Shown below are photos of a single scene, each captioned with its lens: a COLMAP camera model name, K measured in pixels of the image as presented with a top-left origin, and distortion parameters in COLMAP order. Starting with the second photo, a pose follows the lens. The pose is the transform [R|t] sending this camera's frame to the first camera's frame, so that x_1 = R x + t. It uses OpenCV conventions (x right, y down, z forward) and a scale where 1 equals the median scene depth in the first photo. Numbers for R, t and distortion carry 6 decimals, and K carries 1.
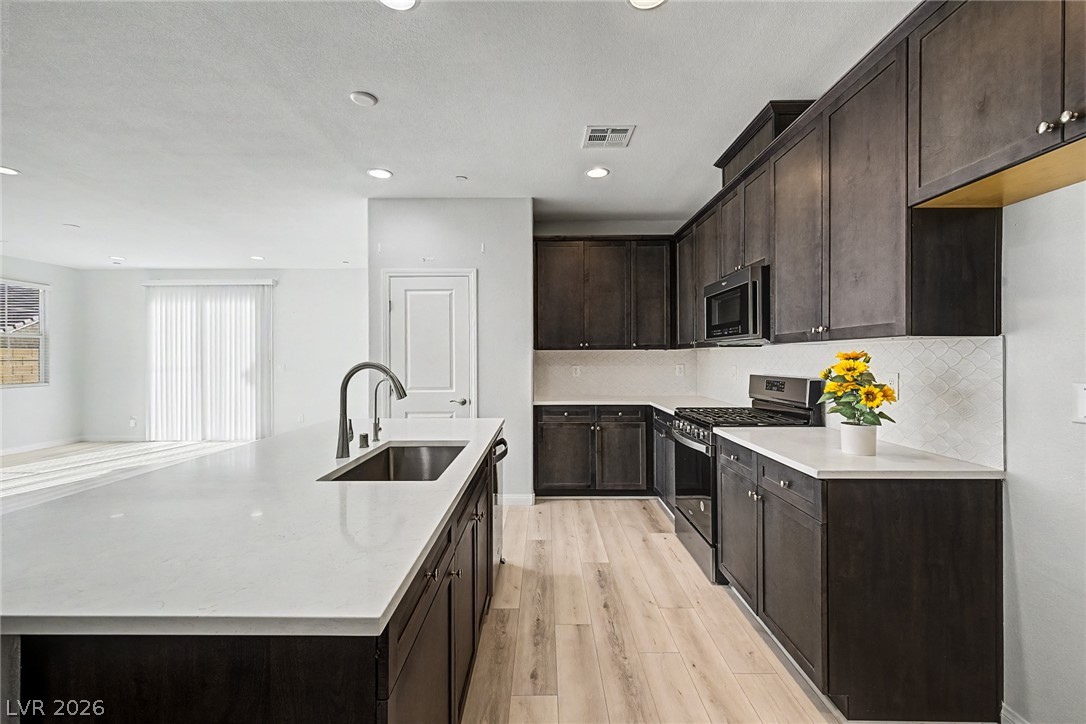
lens RADIAL K [[458.0, 0, 541.8], [0, 458.0, 356.4], [0, 0, 1]] dist [0.009743, -0.001198]
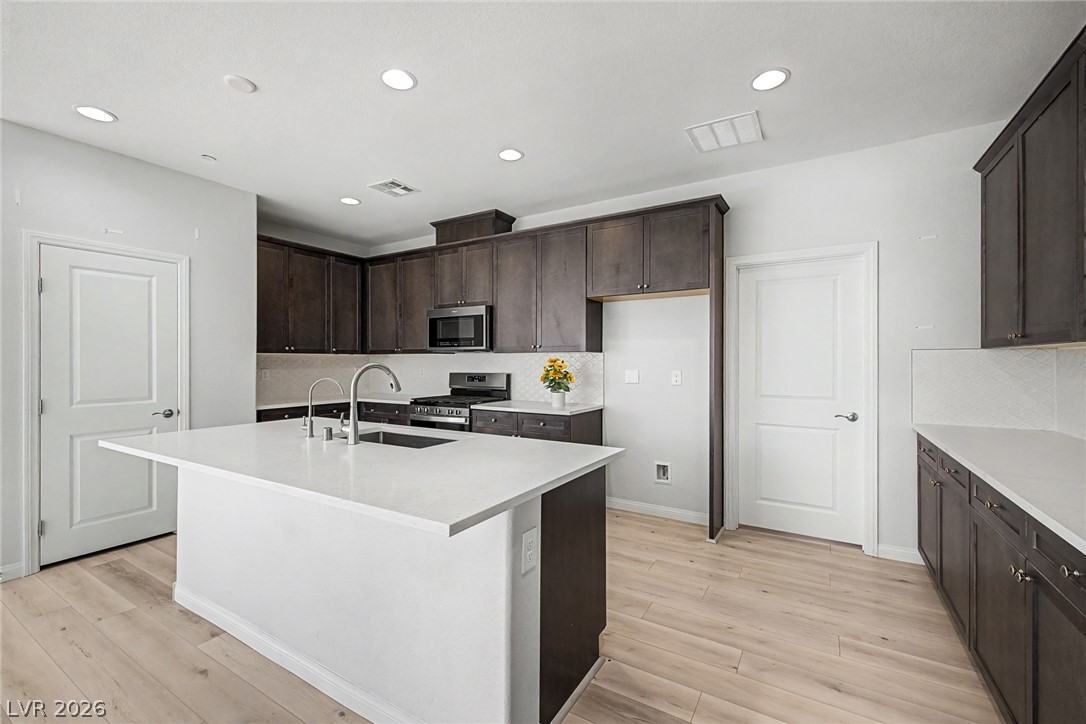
lens RADIAL K [[458.0, 0, 542.5], [0, 458.0, 363.1], [0, 0, 1]] dist [0.009743, -0.001198]
pose [[0.511464, 0.000254, 0.859304, -0.542796], [-0.002639, 0.999996, 0.001275, 0.005114], [-0.859300, -0.002920, 0.511463, -0.007773]]
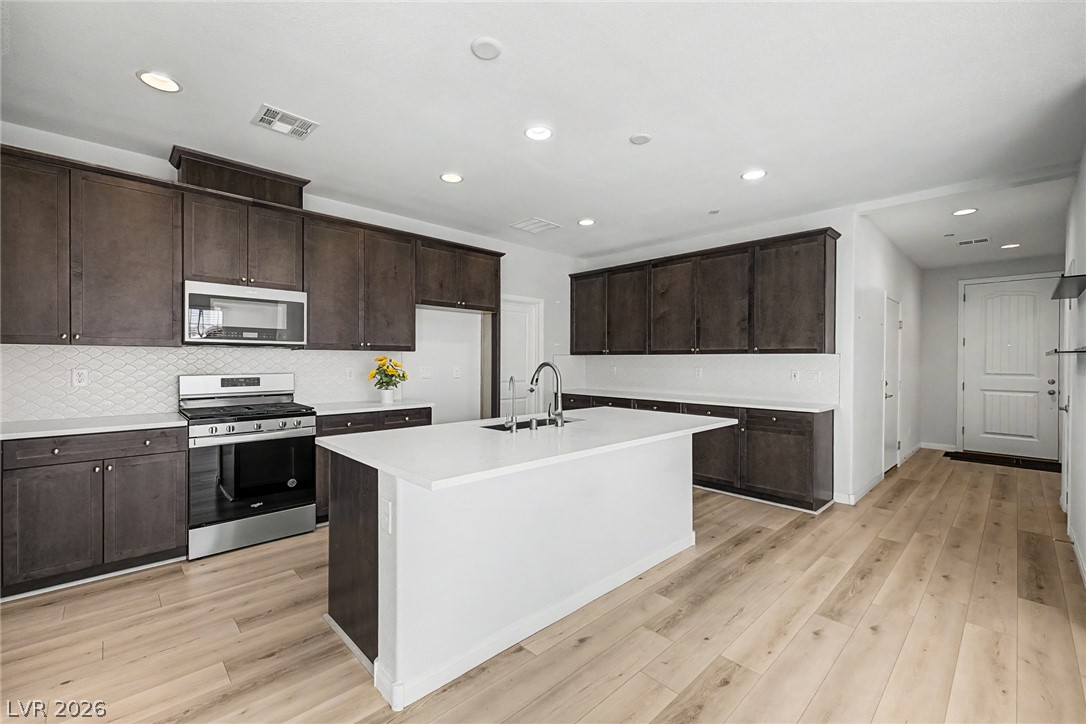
lens RADIAL K [[458.0, 0, 533.3], [0, 458.0, 364.4], [0, 0, 1]] dist [0.009743, -0.001198]
pose [[-0.695308, -0.005016, 0.718695, -0.649157], [-0.001947, 0.999985, 0.005096, 0.007262], [-0.718710, 0.002144, -0.695307, 0.942528]]
